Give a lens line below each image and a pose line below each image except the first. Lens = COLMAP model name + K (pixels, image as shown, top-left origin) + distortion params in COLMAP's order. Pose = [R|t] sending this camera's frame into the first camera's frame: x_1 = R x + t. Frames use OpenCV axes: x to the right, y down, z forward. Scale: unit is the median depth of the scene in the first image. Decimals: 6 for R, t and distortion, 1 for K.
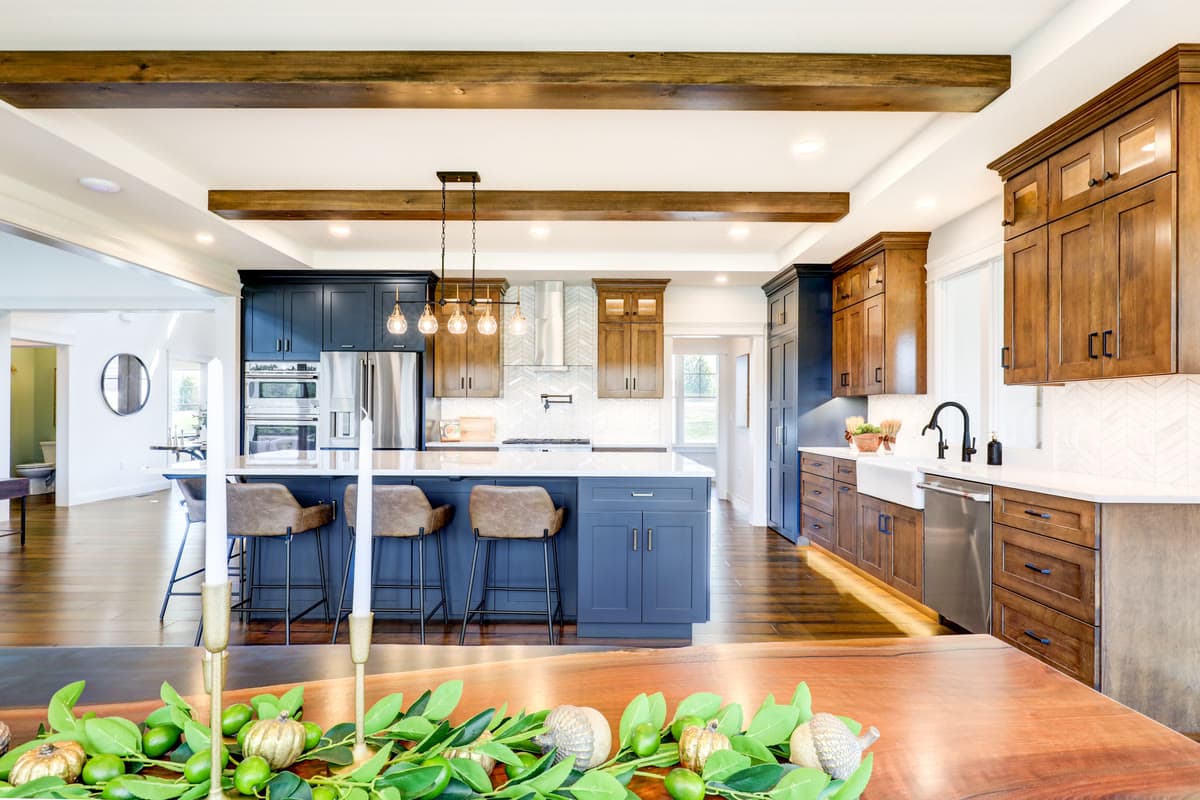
lens RADIAL K [[547.9, 0, 600.0], [0, 547.9, 400.0], [0, 0, 1]] dist [-0.002934, 0.000286]
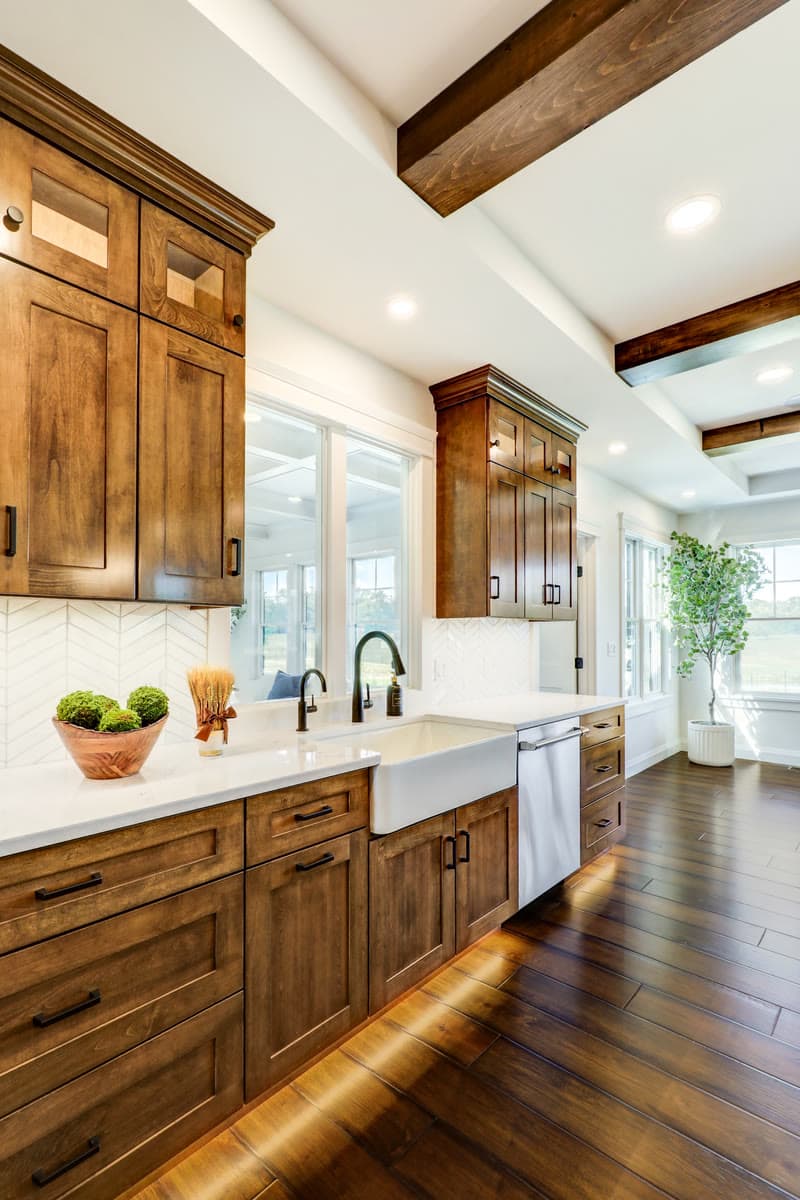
lens RADIAL K [[564.5, 0, 400.3], [0, 564.5, 641.5], [0, 0, 1]] dist [-0.000951, 0.000034]
pose [[-0.734687, 0.002089, 0.678403, 0.162522], [-0.007464, 0.999910, -0.011162, 0.020896], [-0.678365, -0.013264, -0.734605, 1.423312]]
